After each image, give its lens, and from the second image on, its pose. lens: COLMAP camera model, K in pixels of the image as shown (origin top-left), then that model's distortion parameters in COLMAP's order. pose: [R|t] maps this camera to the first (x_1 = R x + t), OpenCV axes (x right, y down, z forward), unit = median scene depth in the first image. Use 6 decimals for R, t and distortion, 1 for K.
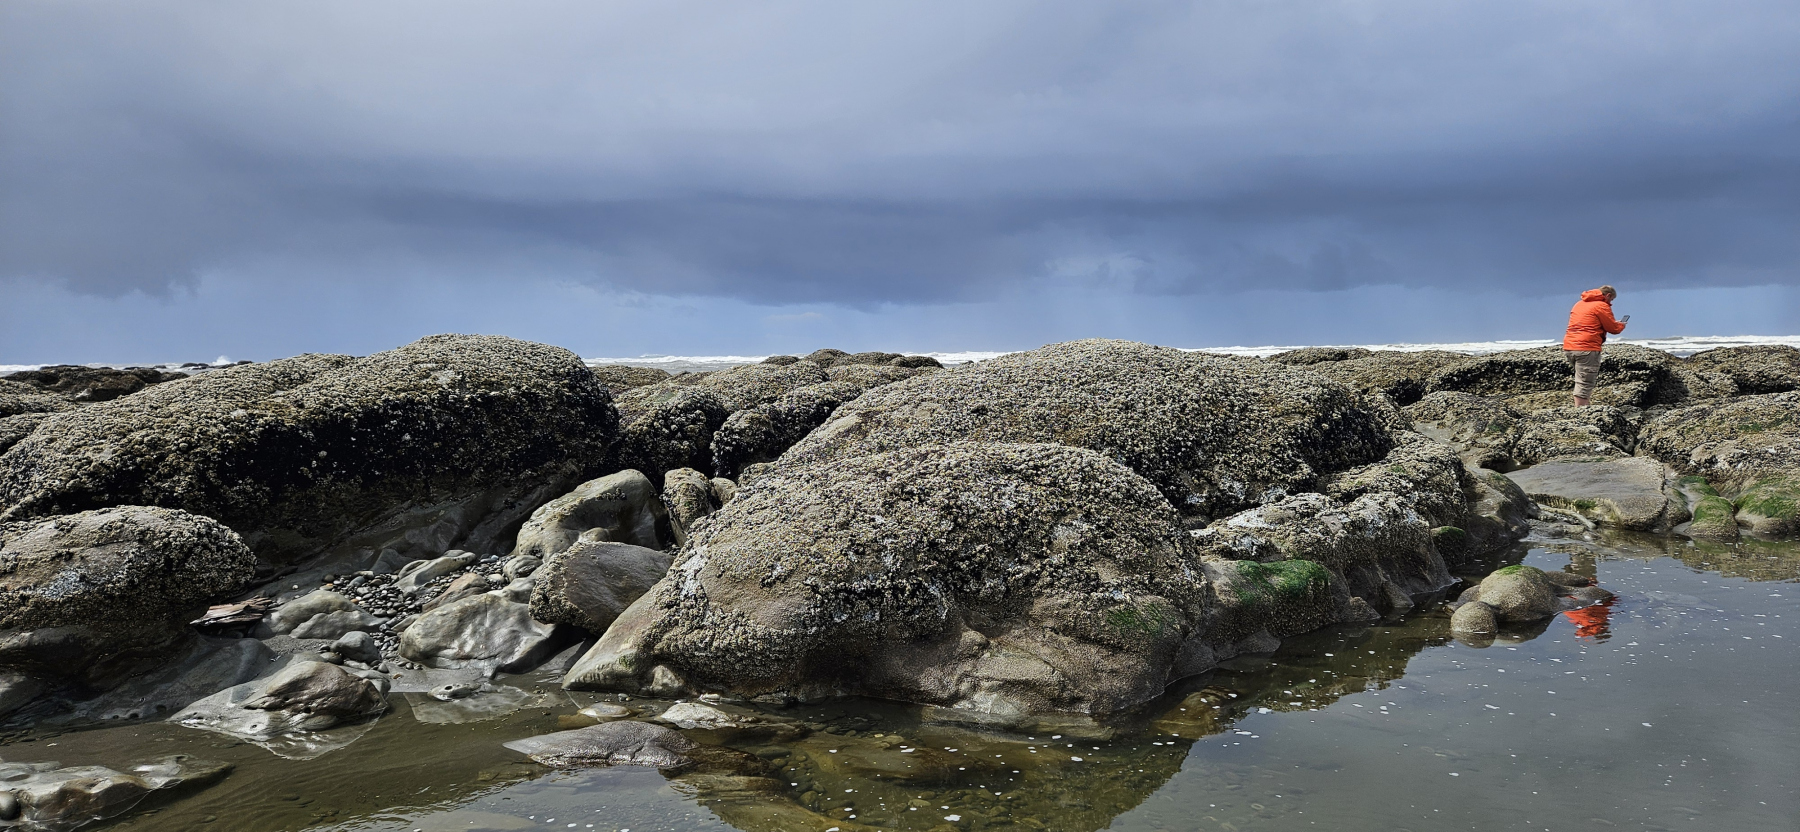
lens RADIAL K [[1171.1, 0, 905.2], [0, 1171.1, 426.4], [0, 0, 1]] dist [0.021091, -0.008433]
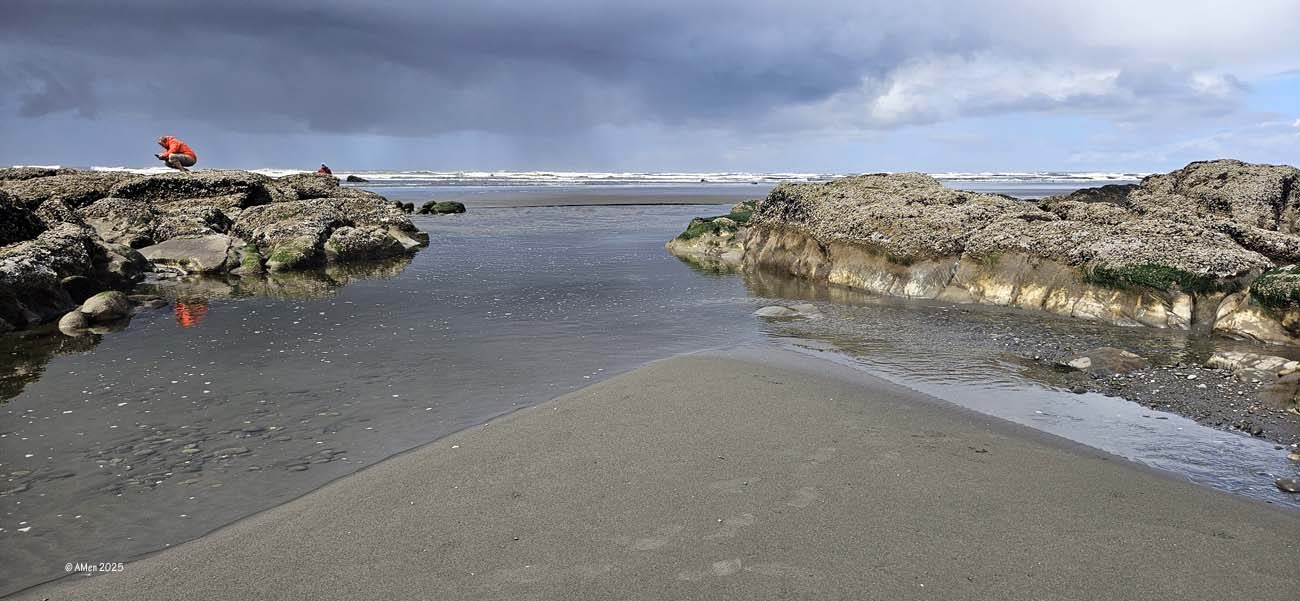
lens RADIAL K [[845.8, 0, 649.9], [0, 845.8, 296.7], [0, 0, 1]] dist [0.021091, -0.008433]
pose [[0.598734, -0.093367, 0.795488, -0.009710], [0.030811, 0.995132, 0.093609, 0.018739], [-0.800355, -0.031537, 0.598696, -0.262768]]
